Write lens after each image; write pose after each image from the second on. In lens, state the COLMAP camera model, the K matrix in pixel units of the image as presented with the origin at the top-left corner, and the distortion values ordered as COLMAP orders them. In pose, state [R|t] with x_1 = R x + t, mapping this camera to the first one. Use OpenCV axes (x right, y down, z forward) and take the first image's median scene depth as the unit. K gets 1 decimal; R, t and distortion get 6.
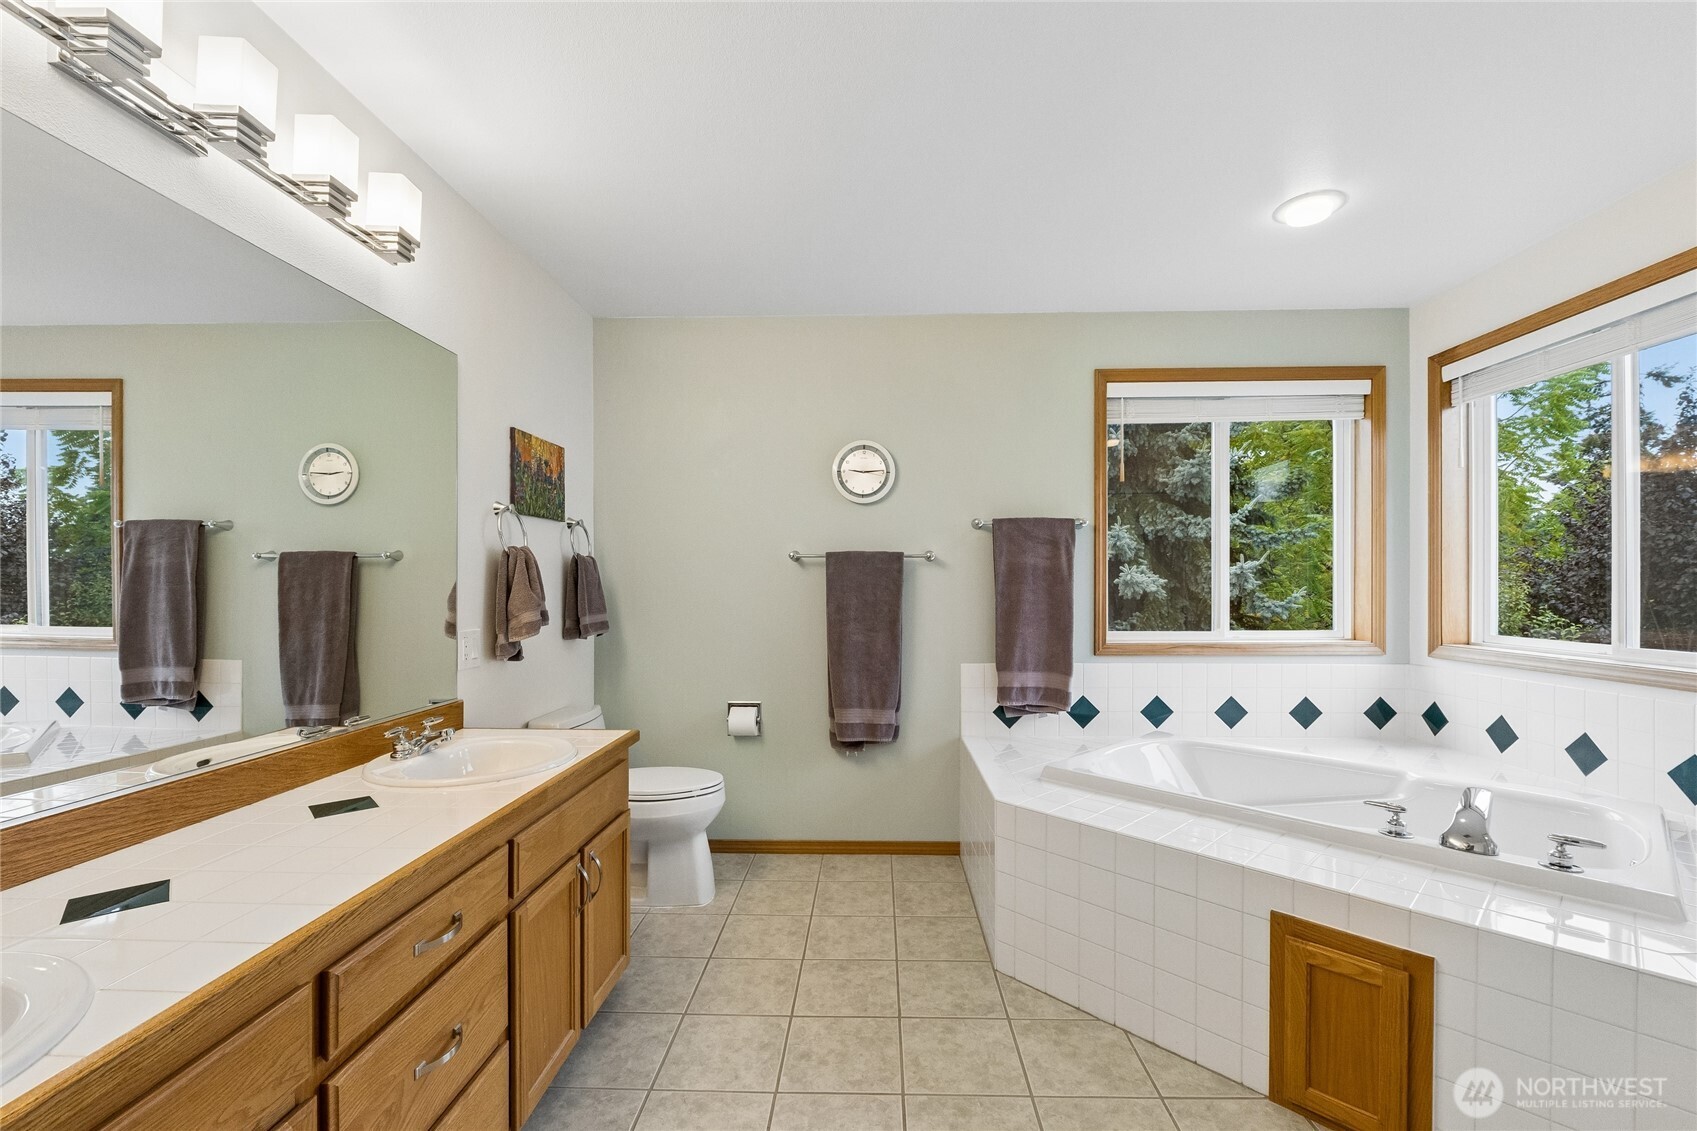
lens RADIAL K [[717.3, 0, 865.4], [0, 717.3, 586.4], [0, 0, 1]] dist [-0.008889, -0.000351]
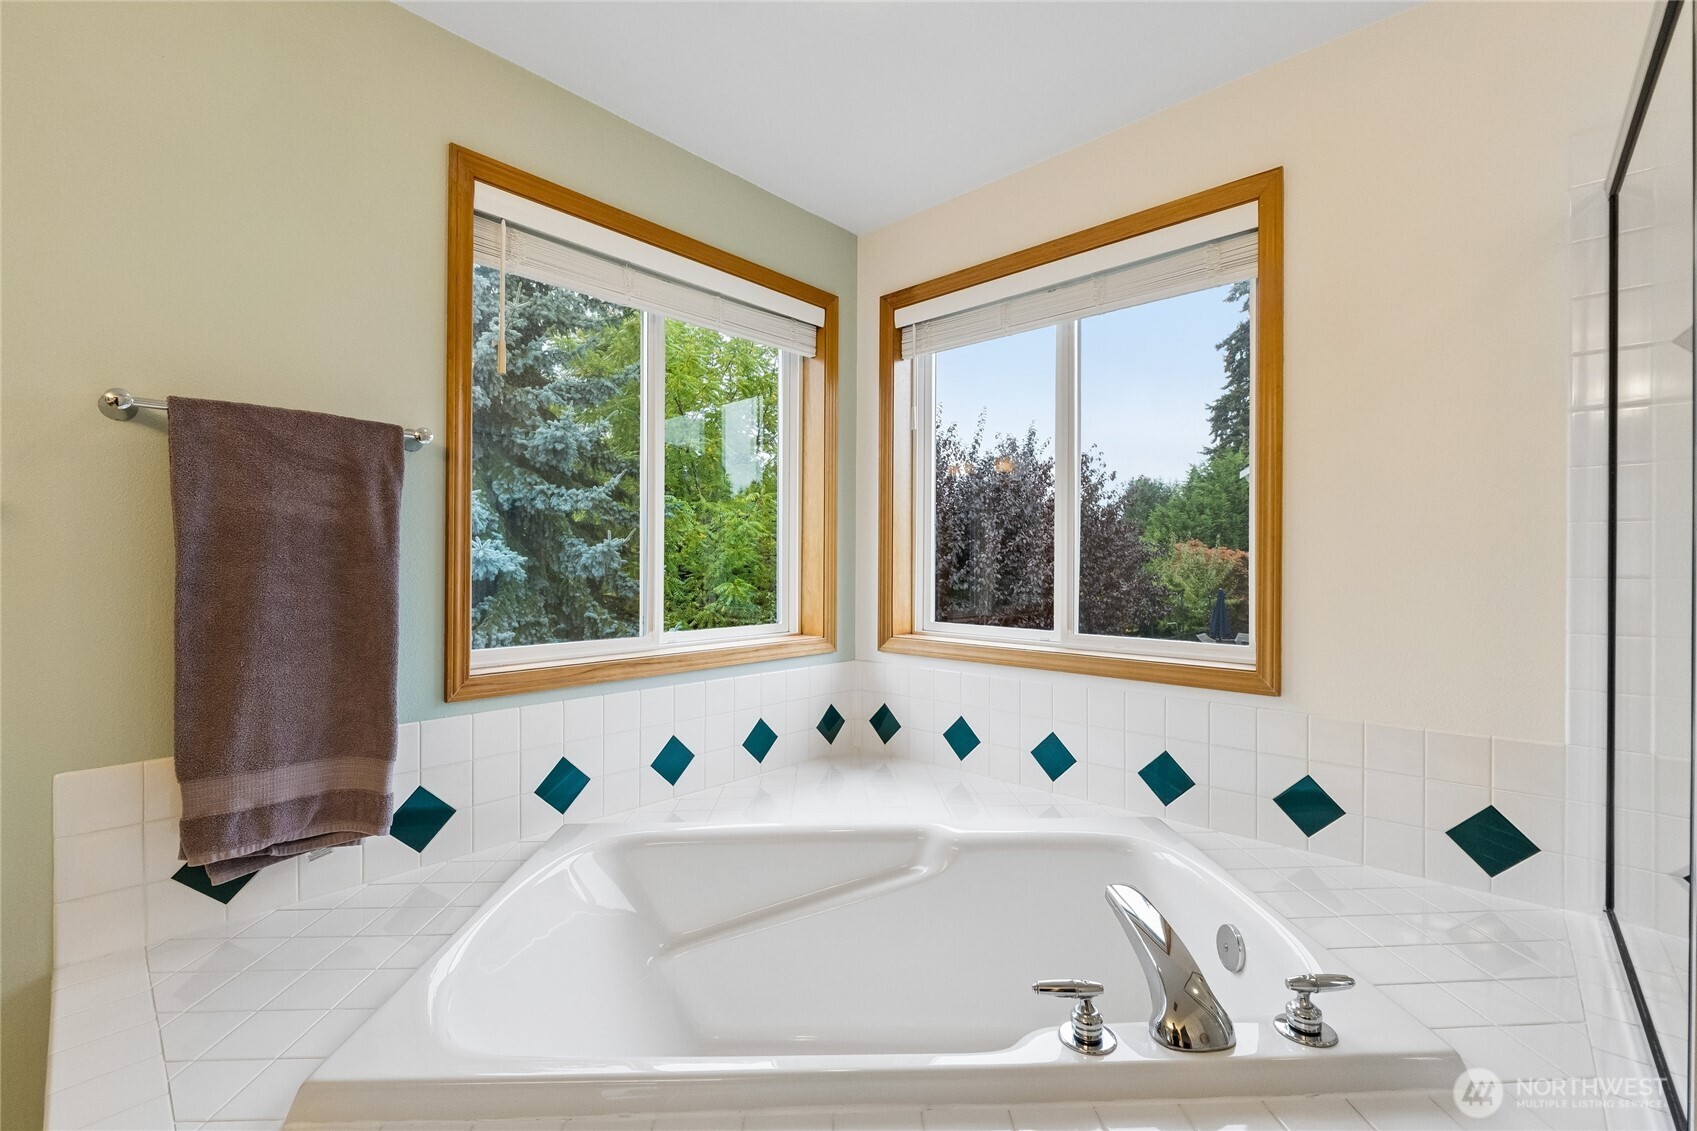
lens RADIAL K [[717.3, 0, 854.2], [0, 717.3, 562.5], [0, 0, 1]] dist [-0.008889, -0.000351]
pose [[0.663678, 0.006041, 0.747994, 0.132620], [-0.003788, 0.999982, -0.004715, -0.001853], [-0.748008, 0.000296, 0.663689, 0.446068]]
